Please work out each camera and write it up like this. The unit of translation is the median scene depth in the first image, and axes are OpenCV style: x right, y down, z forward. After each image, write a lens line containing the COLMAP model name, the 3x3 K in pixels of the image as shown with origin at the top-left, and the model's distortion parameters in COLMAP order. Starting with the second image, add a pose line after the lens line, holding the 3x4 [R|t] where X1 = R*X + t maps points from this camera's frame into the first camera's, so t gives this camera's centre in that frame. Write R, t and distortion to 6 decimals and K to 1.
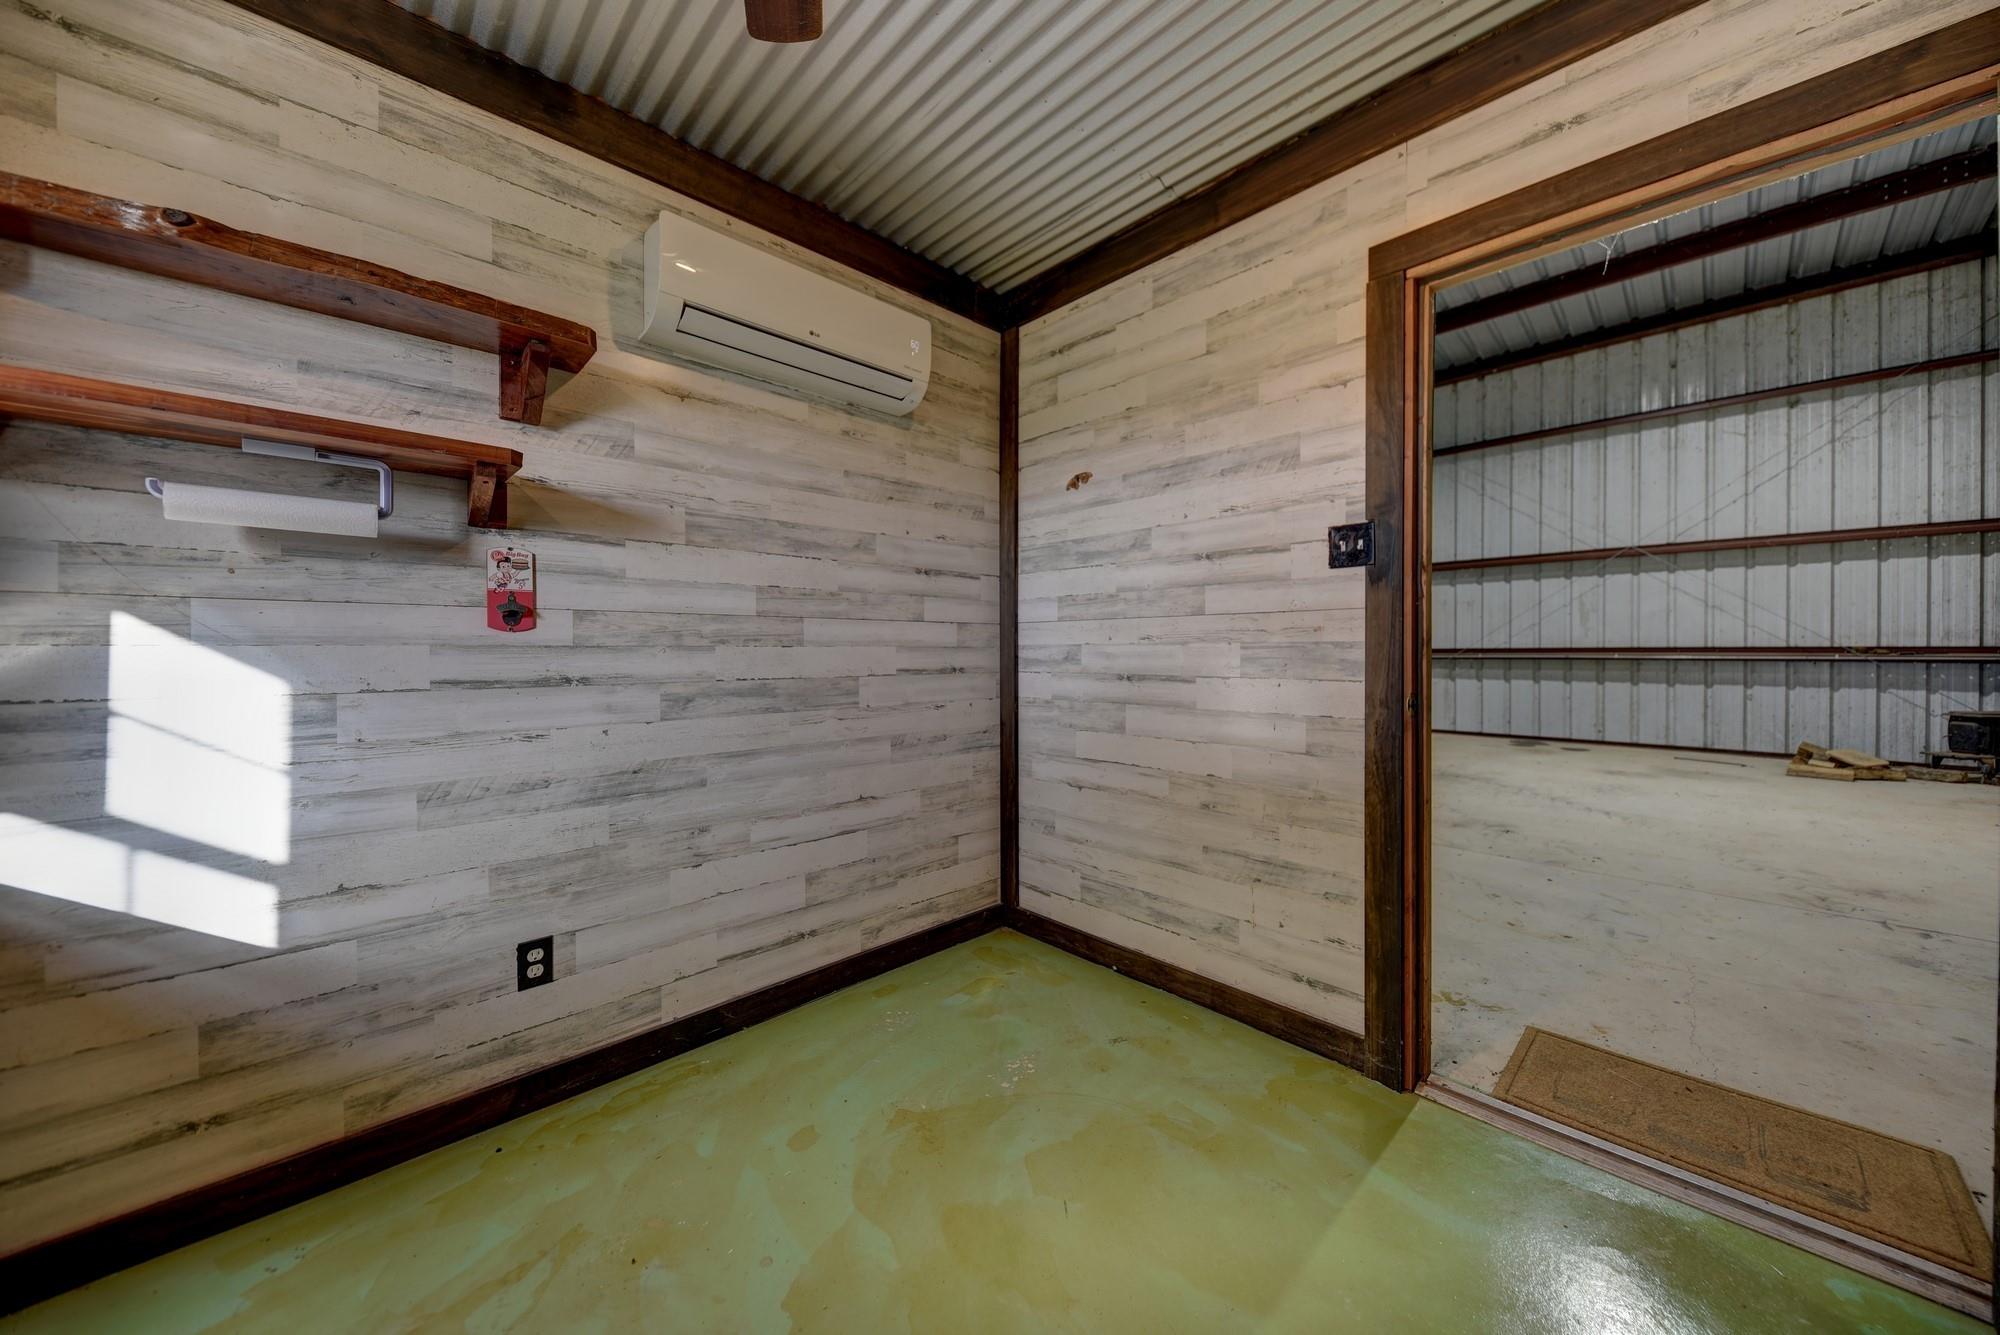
lens RADIAL K [[695.6, 0, 1050.7], [0, 695.6, 655.8], [0, 0, 1]] dist [-0.005357, -0.000738]
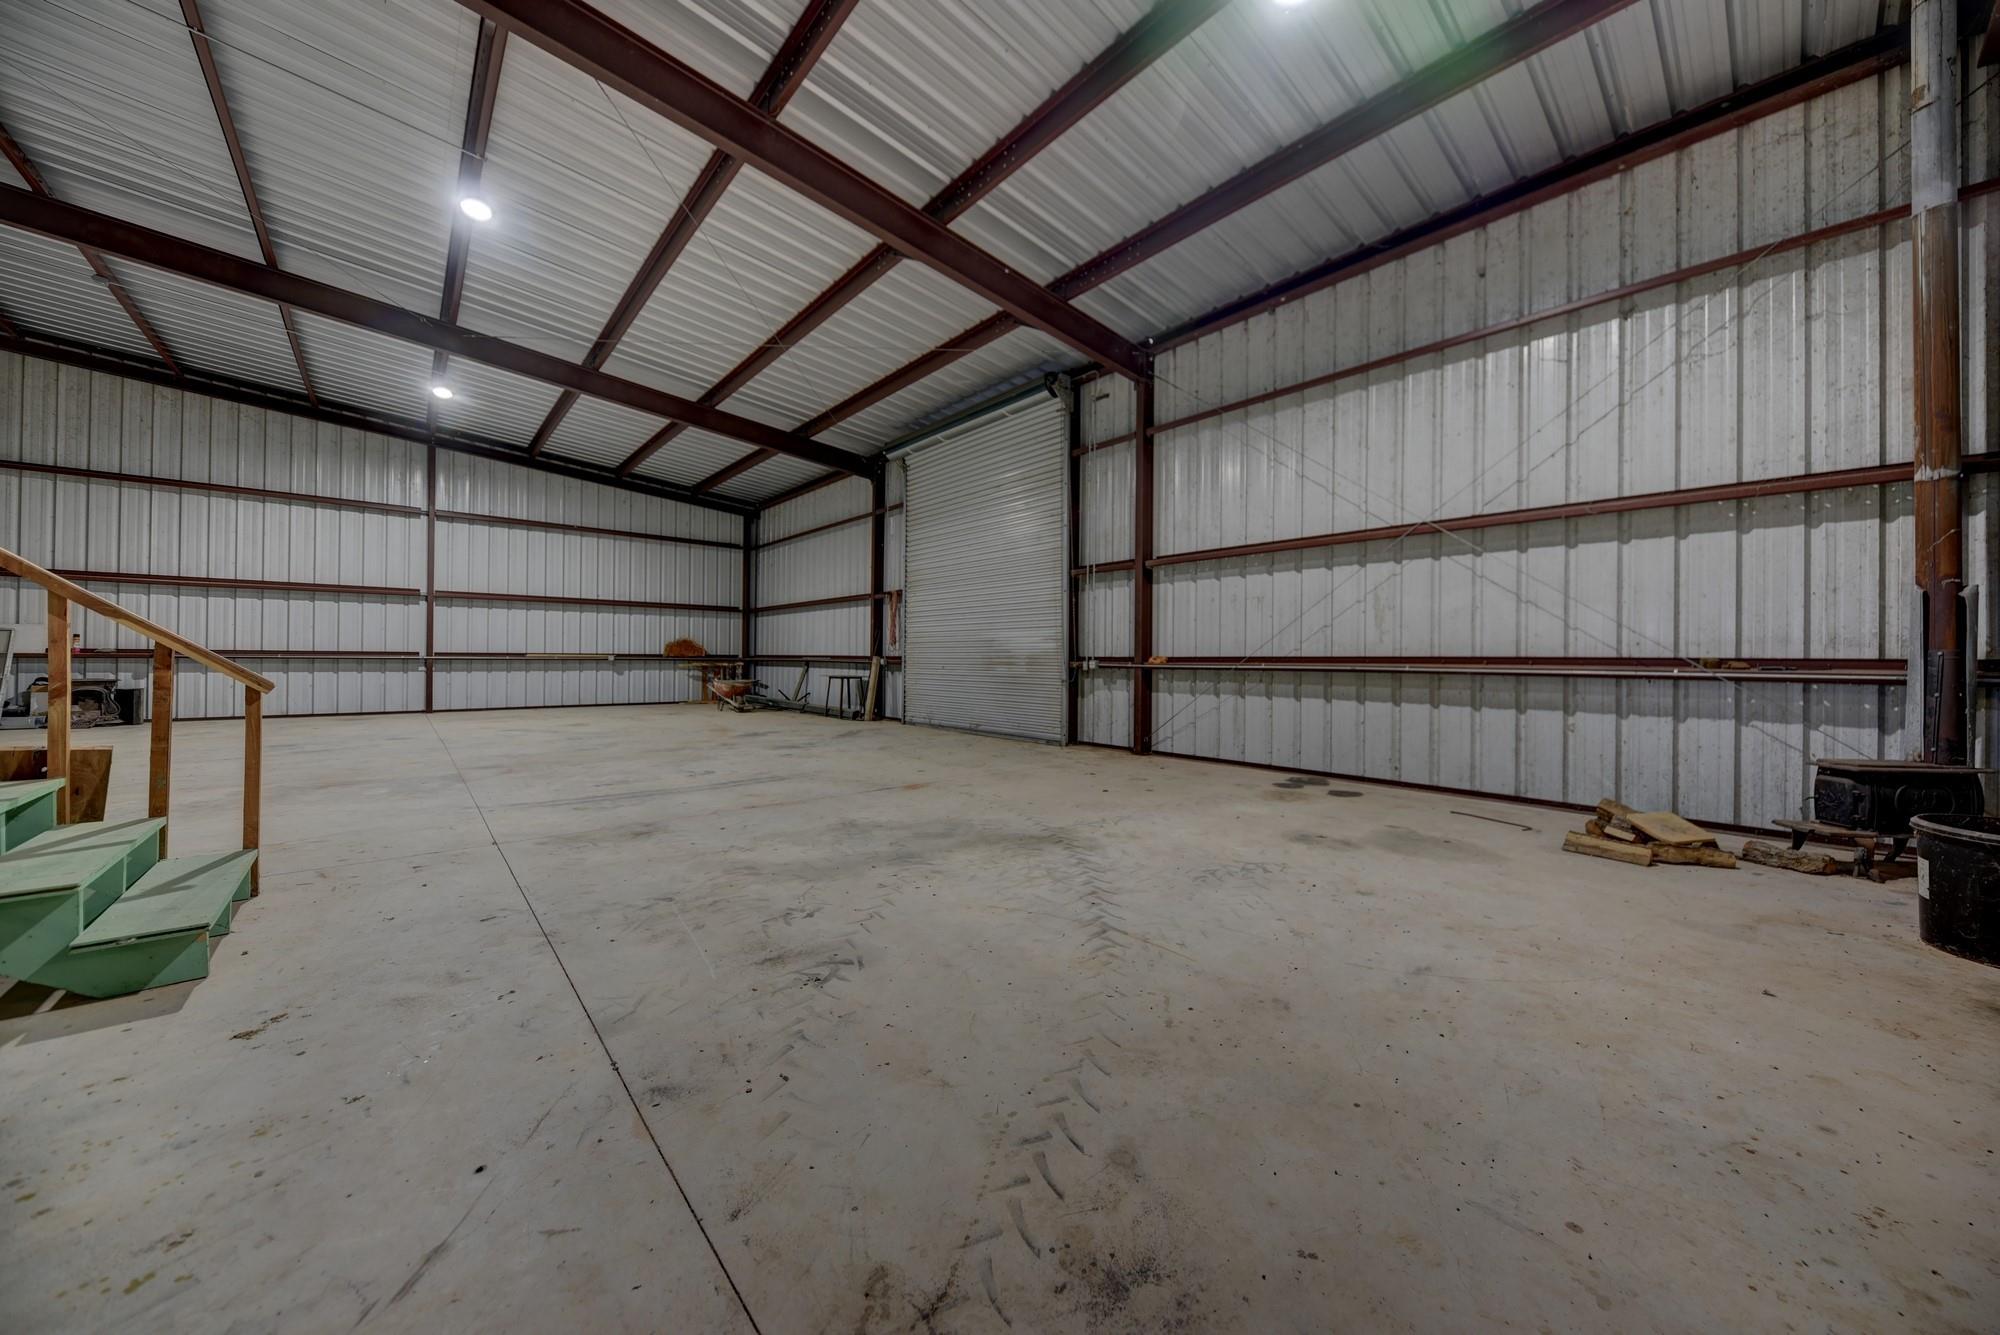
lens RADIAL K [[695.6, 0, 1066.7], [0, 695.6, 658.3], [0, 0, 1]] dist [-0.005357, -0.000738]
pose [[0.997417, 0.010266, -0.071087, 0.552332], [-0.010851, 0.999910, -0.007840, -0.000623], [0.071000, 0.008591, 0.997439, 0.253794]]
